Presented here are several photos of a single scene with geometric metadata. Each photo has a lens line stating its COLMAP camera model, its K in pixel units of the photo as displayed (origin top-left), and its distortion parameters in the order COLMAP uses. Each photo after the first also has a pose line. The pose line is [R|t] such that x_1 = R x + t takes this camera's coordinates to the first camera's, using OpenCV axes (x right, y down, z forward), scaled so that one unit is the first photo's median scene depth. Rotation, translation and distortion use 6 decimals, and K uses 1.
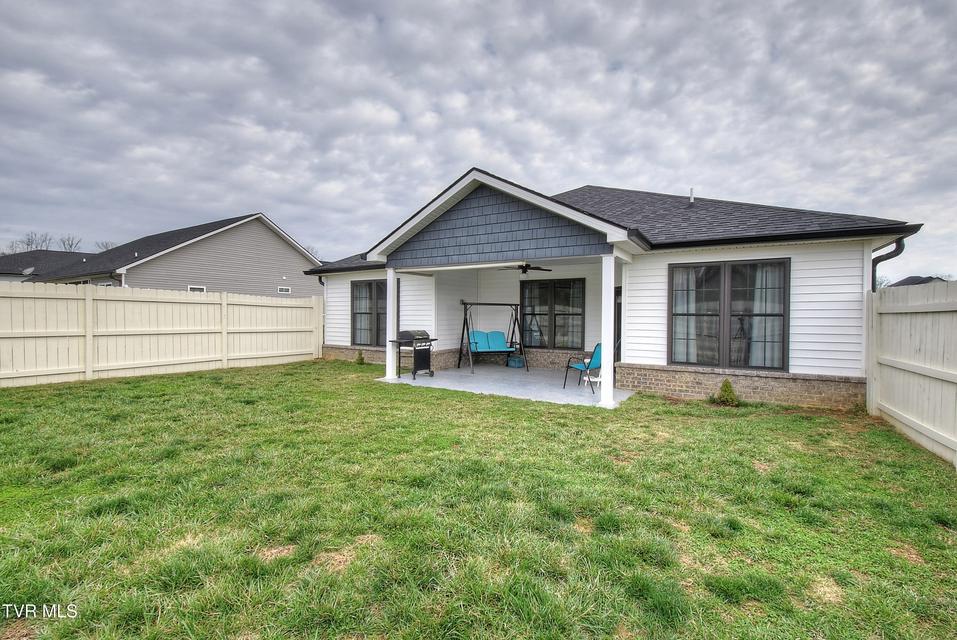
lens RADIAL K [[414.9, 0, 488.7], [0, 414.9, 322.6], [0, 0, 1]] dist [-0.010207, -0.002655]
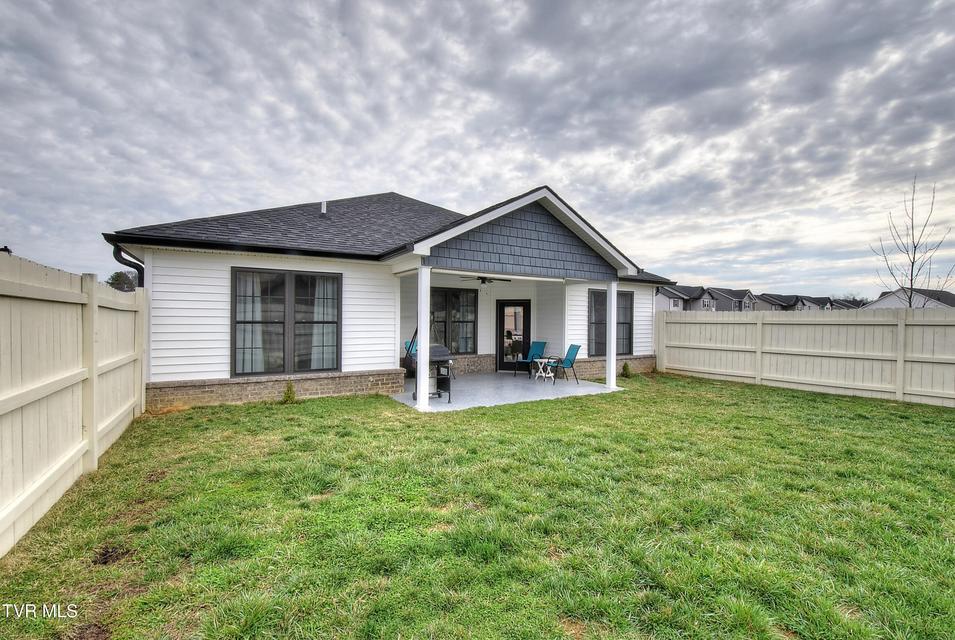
lens RADIAL K [[414.1, 0, 498.2], [0, 414.1, 329.0], [0, 0, 1]] dist [-0.010207, -0.002655]
pose [[0.458938, -0.015943, 0.888325, -1.246453], [0.017847, 0.999803, 0.008724, -0.021653], [-0.888289, 0.011850, 0.459132, 0.743270]]
